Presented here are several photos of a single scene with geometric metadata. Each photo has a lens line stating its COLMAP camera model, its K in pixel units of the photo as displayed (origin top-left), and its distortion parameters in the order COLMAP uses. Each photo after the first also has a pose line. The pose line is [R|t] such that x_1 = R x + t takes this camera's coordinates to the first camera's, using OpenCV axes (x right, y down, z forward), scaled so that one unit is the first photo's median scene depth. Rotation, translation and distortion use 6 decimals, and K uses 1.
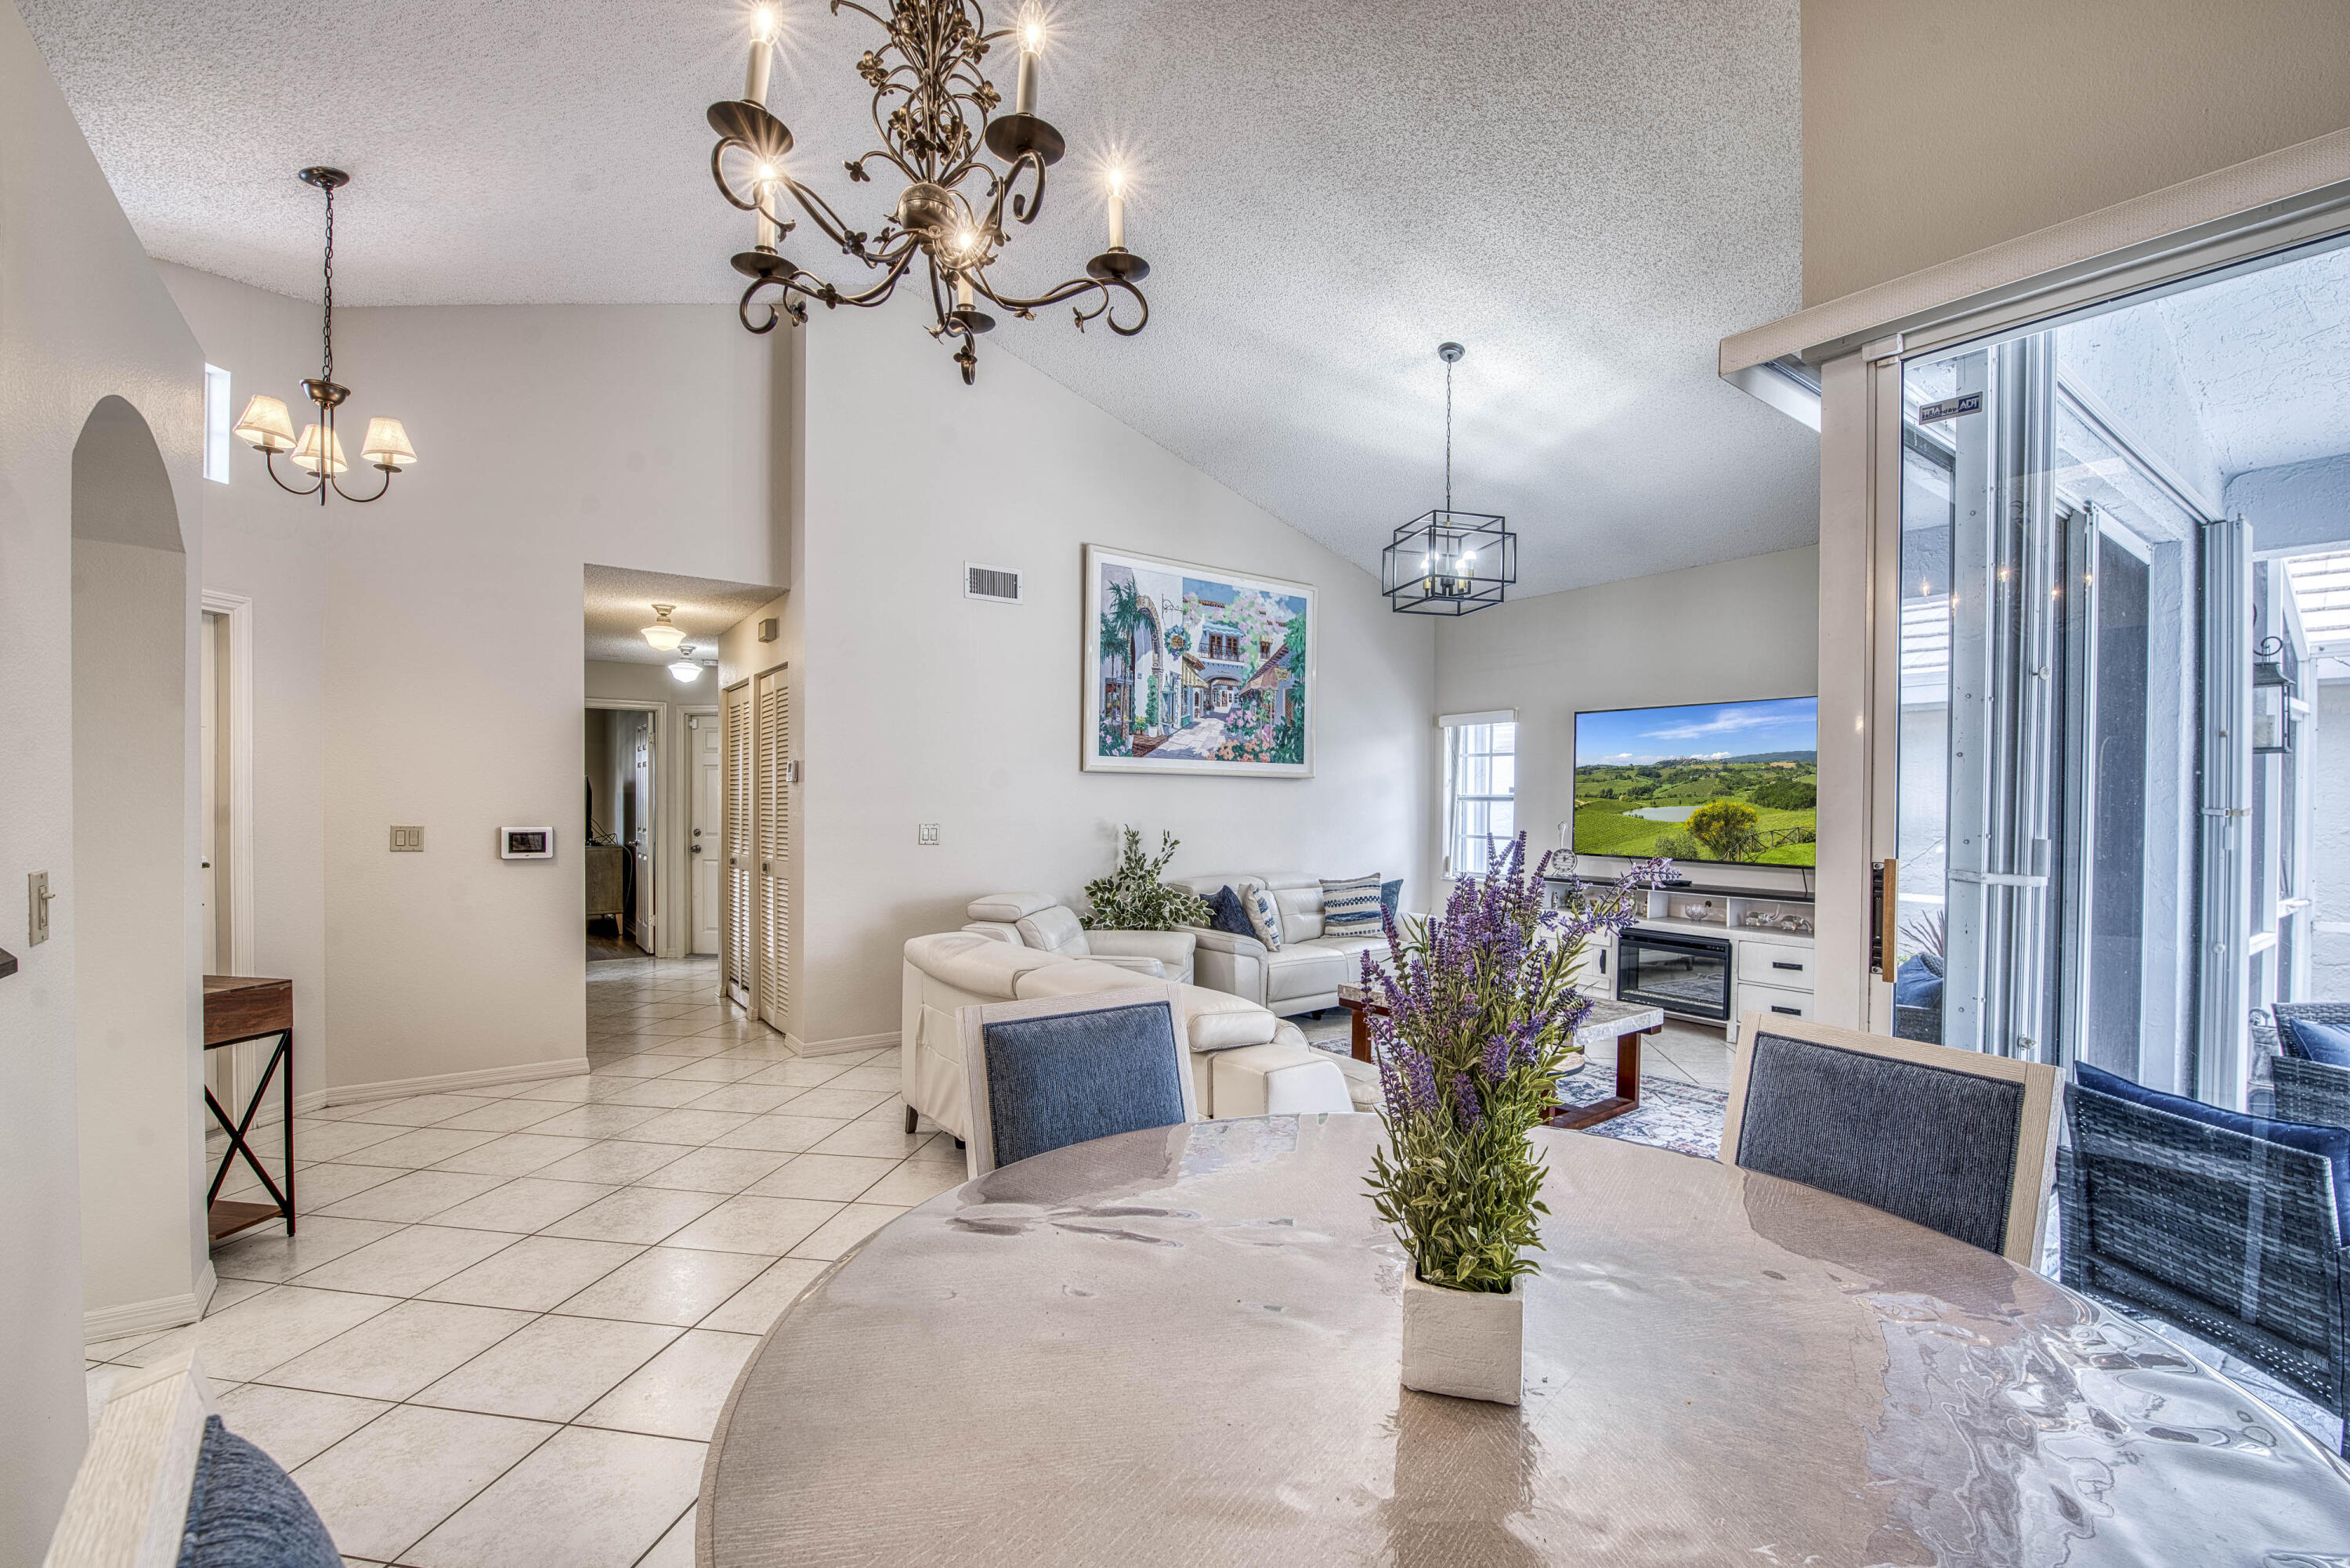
lens RADIAL K [[1175.0, 0, 1219.7], [0, 1175.0, 801.0], [0, 0, 1]] dist [-0.001853, -0.000331]
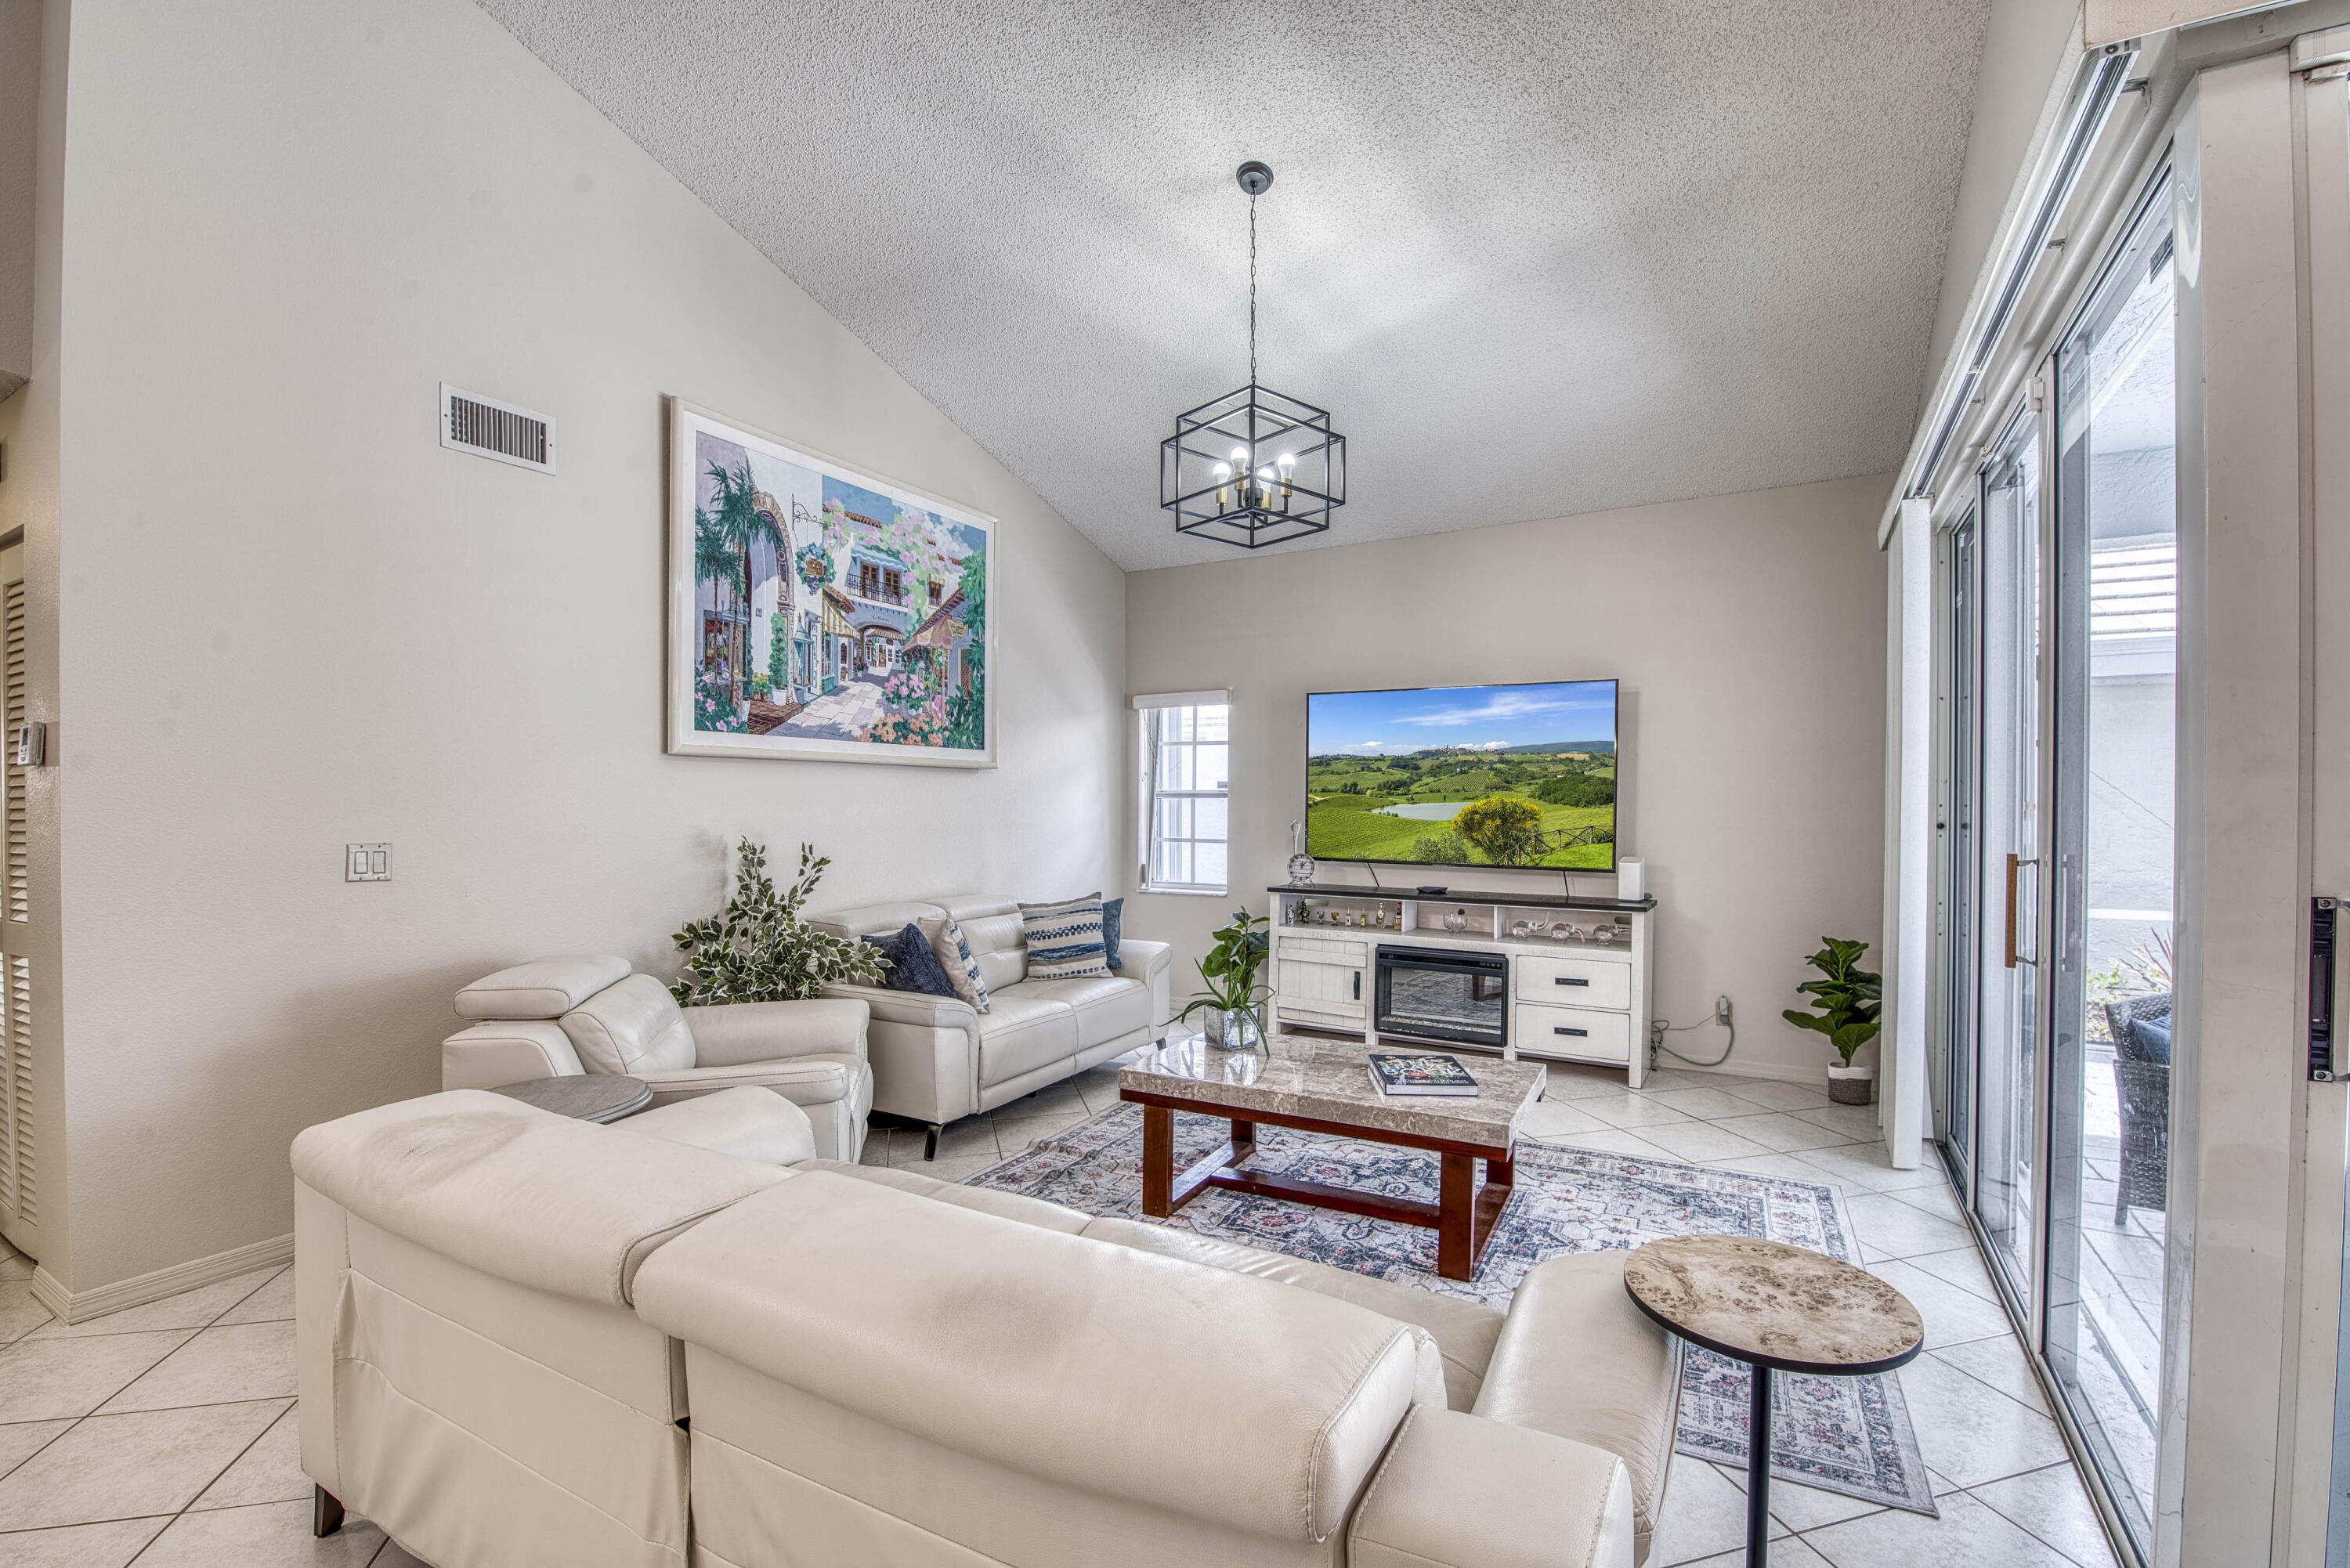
lens RADIAL K [[1021.2, 0, 1198.0], [0, 1021.2, 809.5], [0, 0, 1]] dist [-0.002508, -0.009289]
pose [[0.908092, -0.009347, 0.418666, -0.086224], [0.004346, 0.999907, 0.012896, -0.001110], [-0.418748, -0.009891, 0.908049, 0.374176]]
